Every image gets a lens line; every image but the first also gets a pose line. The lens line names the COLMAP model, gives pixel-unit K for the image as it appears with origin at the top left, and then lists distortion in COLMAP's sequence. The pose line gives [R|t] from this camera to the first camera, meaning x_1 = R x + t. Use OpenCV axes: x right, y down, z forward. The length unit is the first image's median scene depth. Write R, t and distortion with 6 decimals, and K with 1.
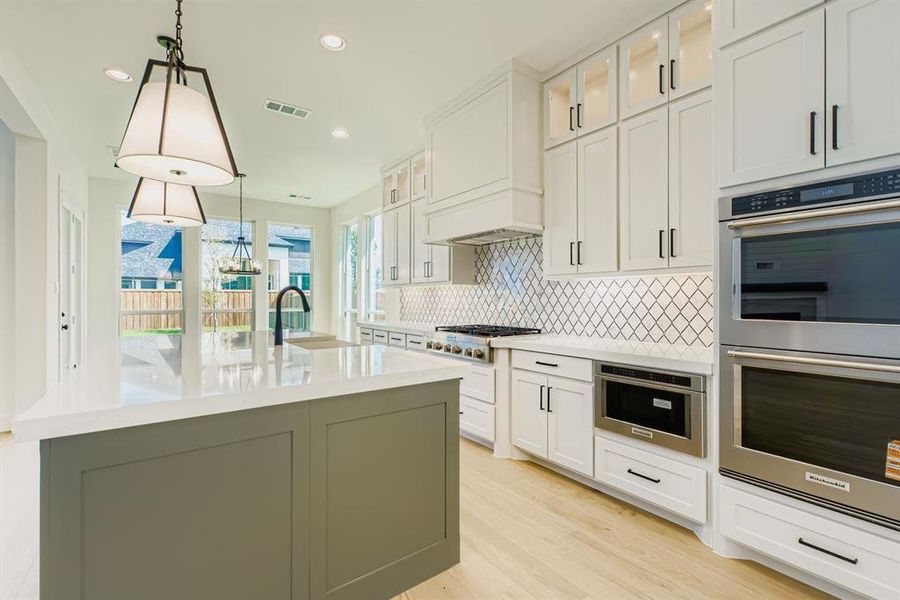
lens RADIAL K [[392.0, 0, 450.0], [0, 392.0, 300.0], [0, 0, 1]] dist [-0.000612, -0.000028]
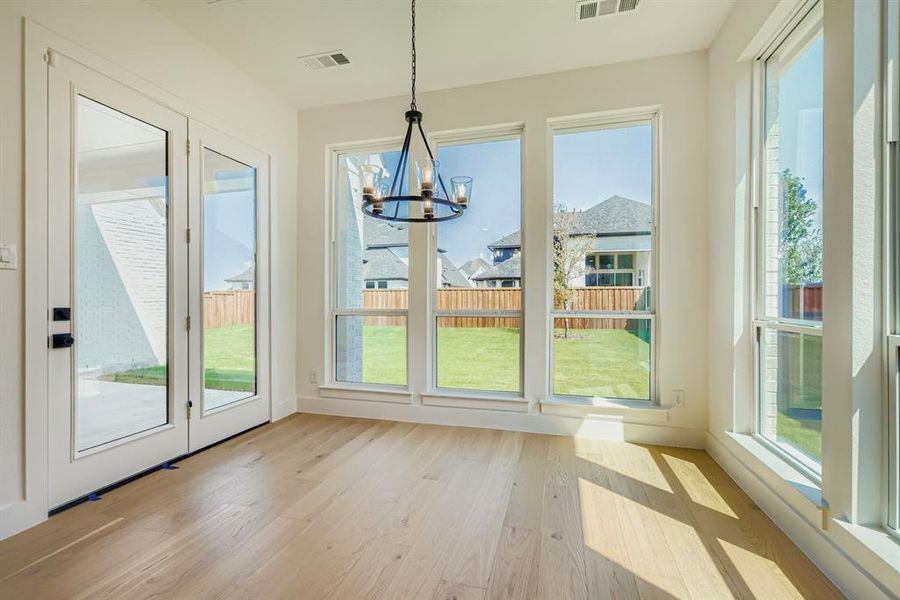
lens RADIAL K [[392.0, 0, 450.0], [0, 392.0, 300.0], [0, 0, 1]] dist [-0.000612, -0.000028]
pose [[0.612027, 0.000693, -0.790836, -0.148574], [-0.002444, 0.999996, -0.001015, 0.008465], [0.790833, 0.002554, 0.612027, 0.534305]]
